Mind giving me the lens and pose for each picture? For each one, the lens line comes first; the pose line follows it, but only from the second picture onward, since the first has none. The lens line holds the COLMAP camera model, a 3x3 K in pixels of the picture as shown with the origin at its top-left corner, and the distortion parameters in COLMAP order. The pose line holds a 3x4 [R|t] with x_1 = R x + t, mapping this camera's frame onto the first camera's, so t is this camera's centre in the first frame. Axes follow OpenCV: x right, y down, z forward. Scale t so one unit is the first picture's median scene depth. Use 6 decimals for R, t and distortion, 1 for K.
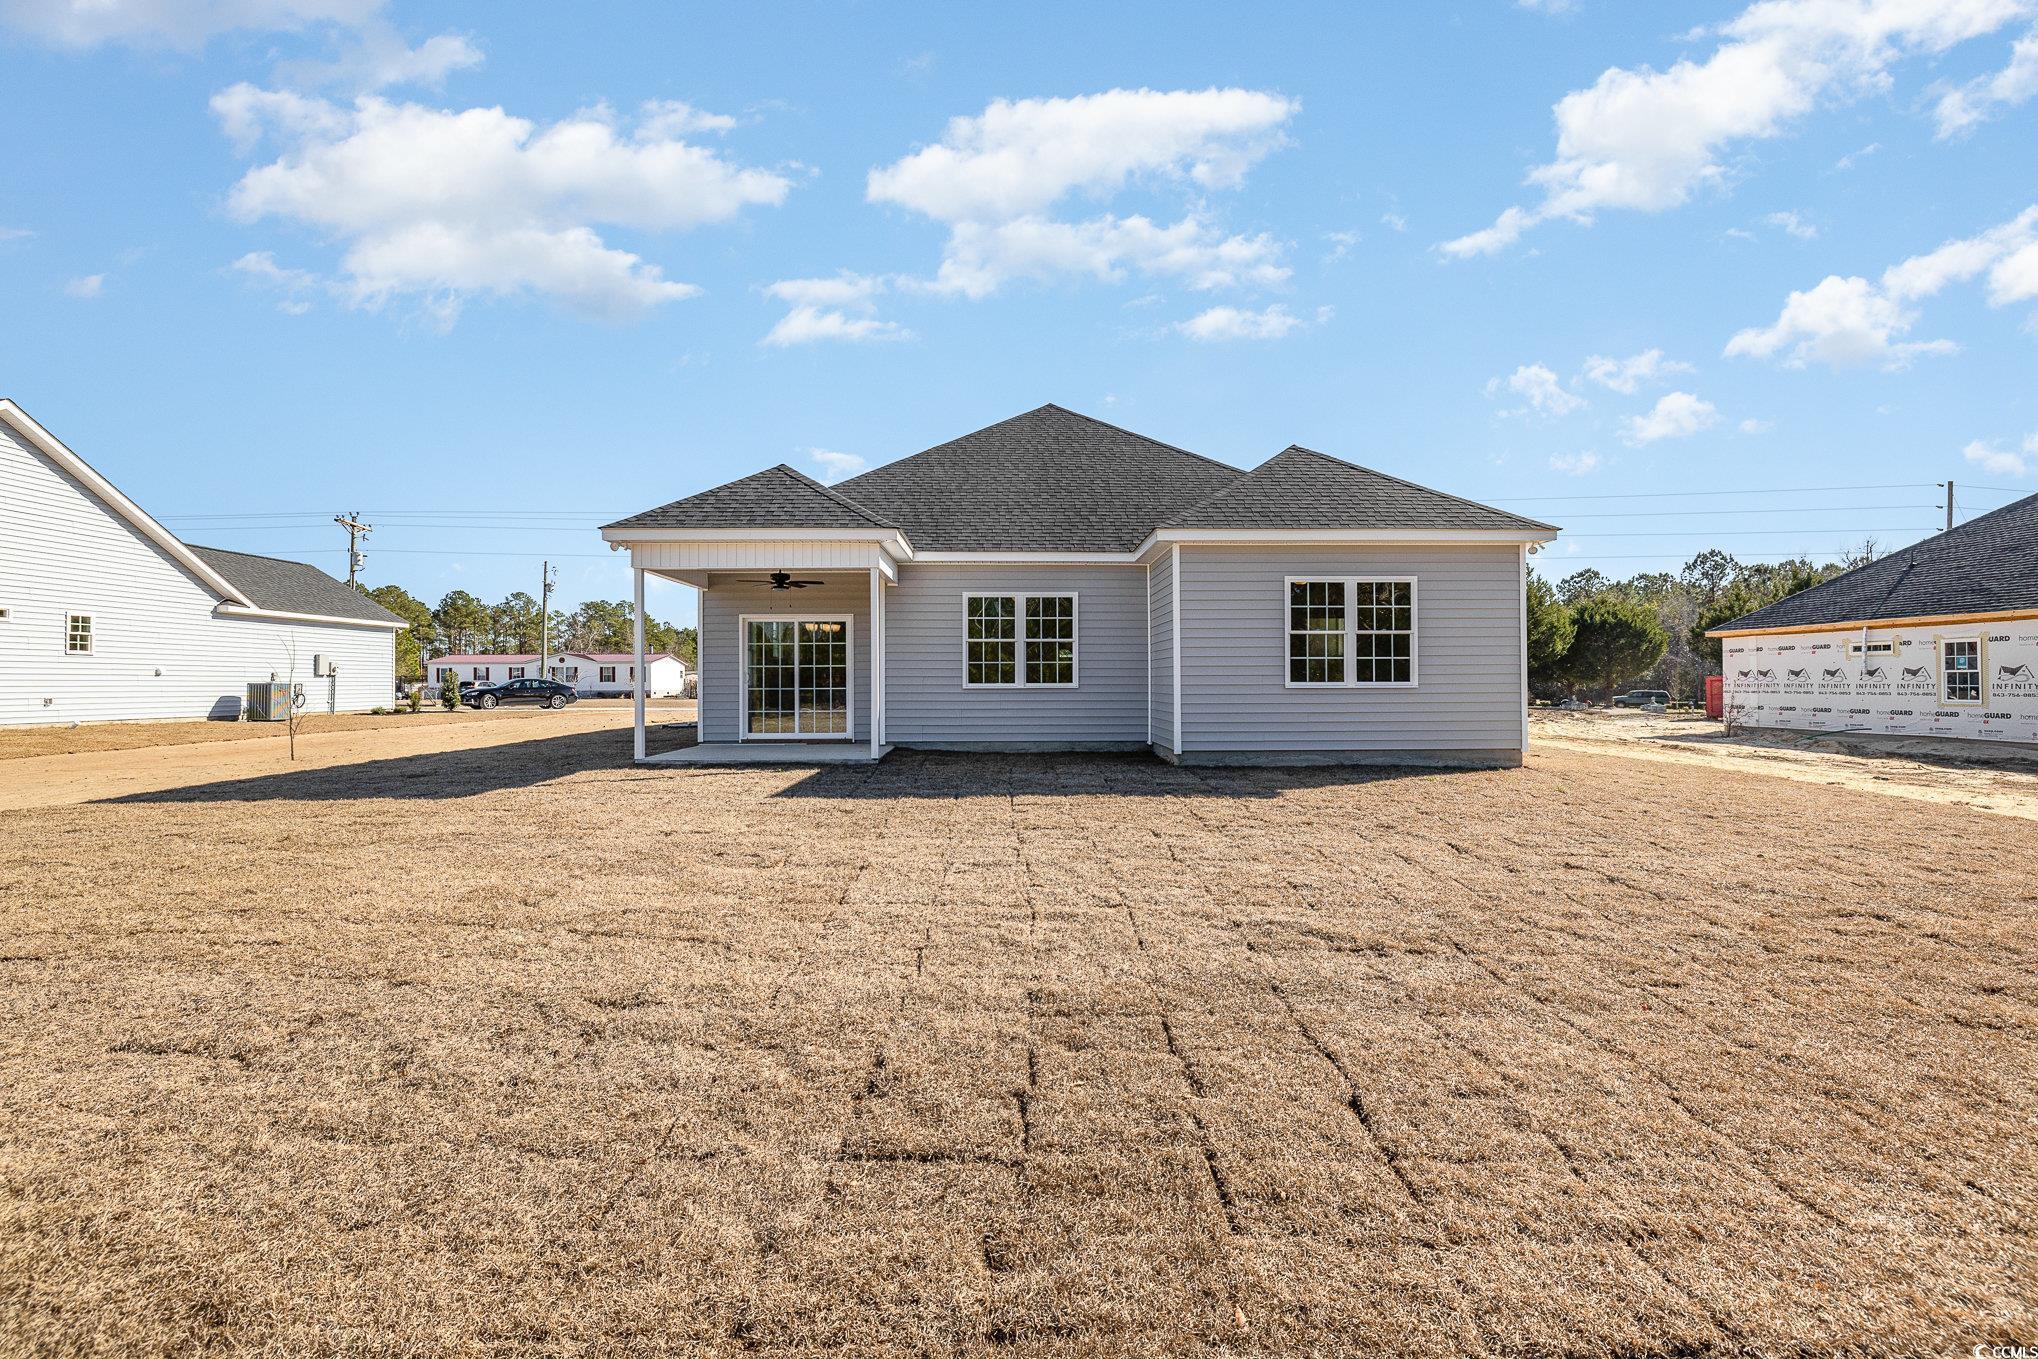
lens RADIAL K [[859.5, 0, 1014.0], [0, 859.5, 682.5], [0, 0, 1]] dist [0.000496, -0.000079]
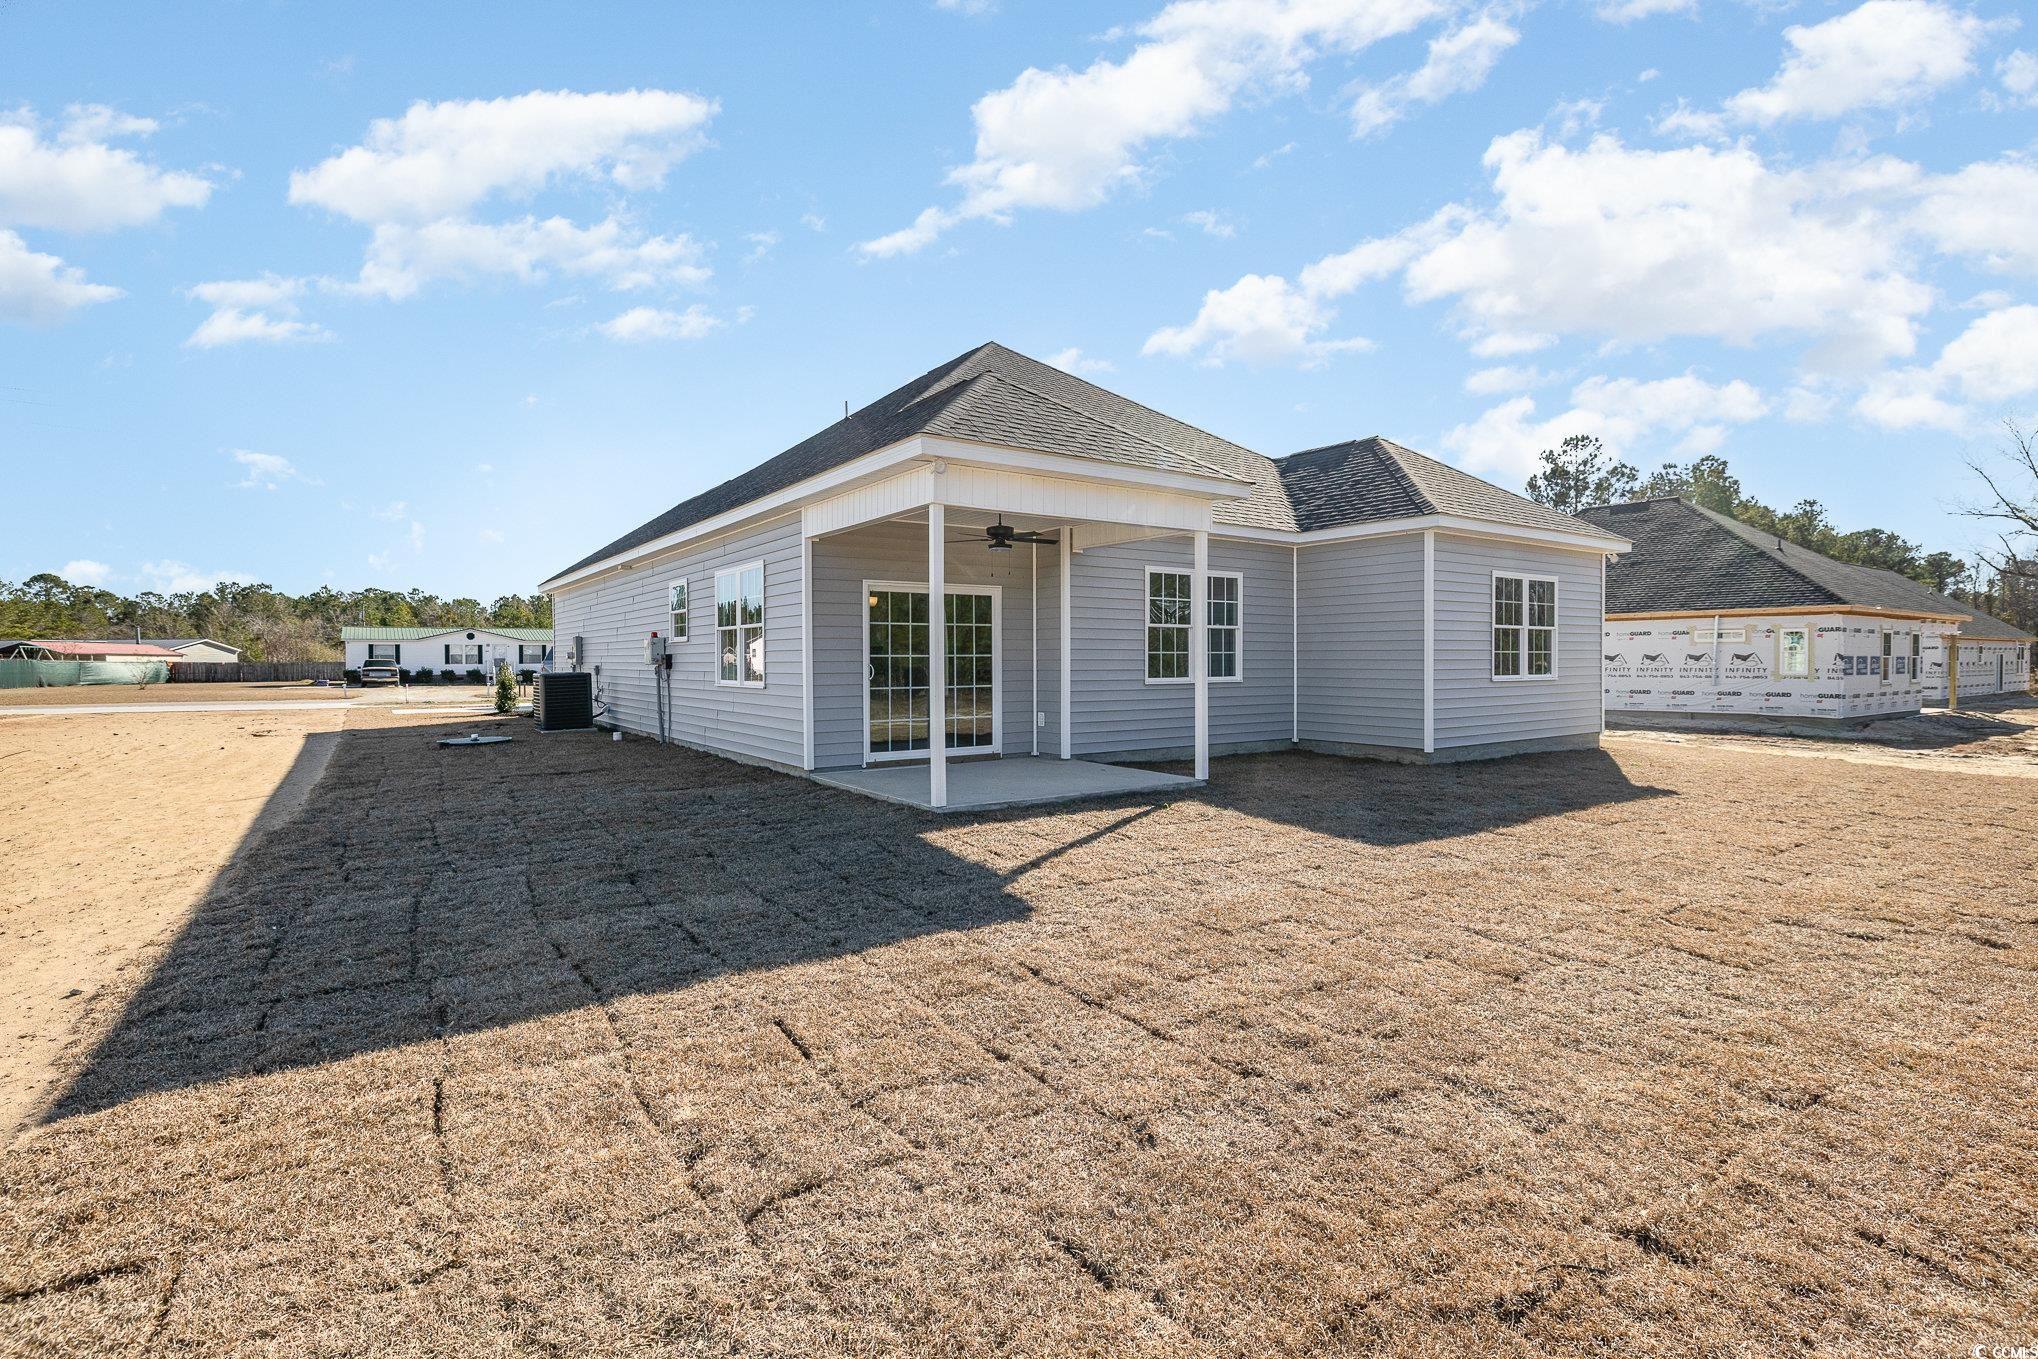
lens RADIAL K [[932.3, 0, 1021.0], [0, 932.3, 677.0], [0, 0, 1]] dist [0.000536, -0.000140]
pose [[0.999993, -0.003680, 0.000329, 0.681888], [0.003680, 0.999993, -0.000168, -0.003275], [-0.000328, 0.000169, 1.000000, -0.089621]]
